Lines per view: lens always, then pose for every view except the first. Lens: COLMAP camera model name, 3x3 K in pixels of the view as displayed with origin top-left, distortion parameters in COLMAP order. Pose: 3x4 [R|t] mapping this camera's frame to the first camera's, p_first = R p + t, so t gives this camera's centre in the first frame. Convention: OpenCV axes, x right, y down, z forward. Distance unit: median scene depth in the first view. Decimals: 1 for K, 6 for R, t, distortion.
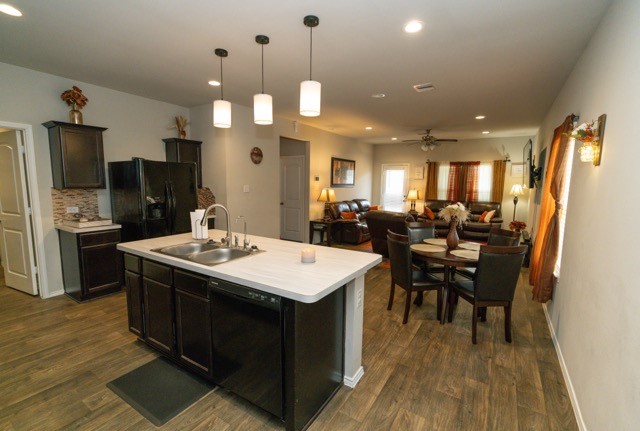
lens RADIAL K [[288.9, 0, 320.0], [0, 288.9, 215.5], [0, 0, 1]] dist [0.000127, 0.000162]
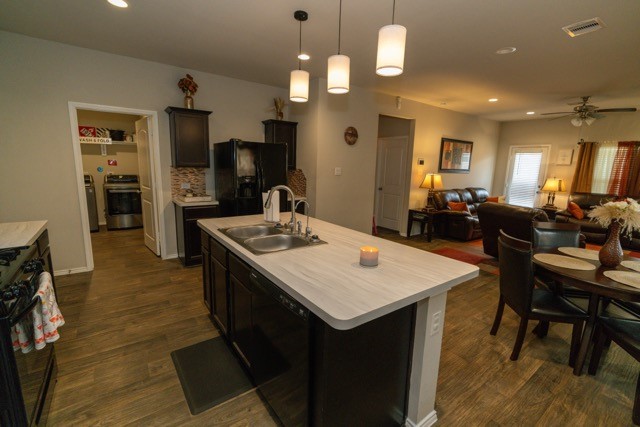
lens RADIAL K [[285.5, 0, 323.7], [0, 285.5, 213.8], [0, 0, 1]] dist [-0.001916, 0.000790]
pose [[0.932020, 0.075334, -0.354490, 0.065263], [-0.058566, 0.996608, 0.057811, -0.007336], [0.357643, -0.033120, 0.933271, 0.146831]]
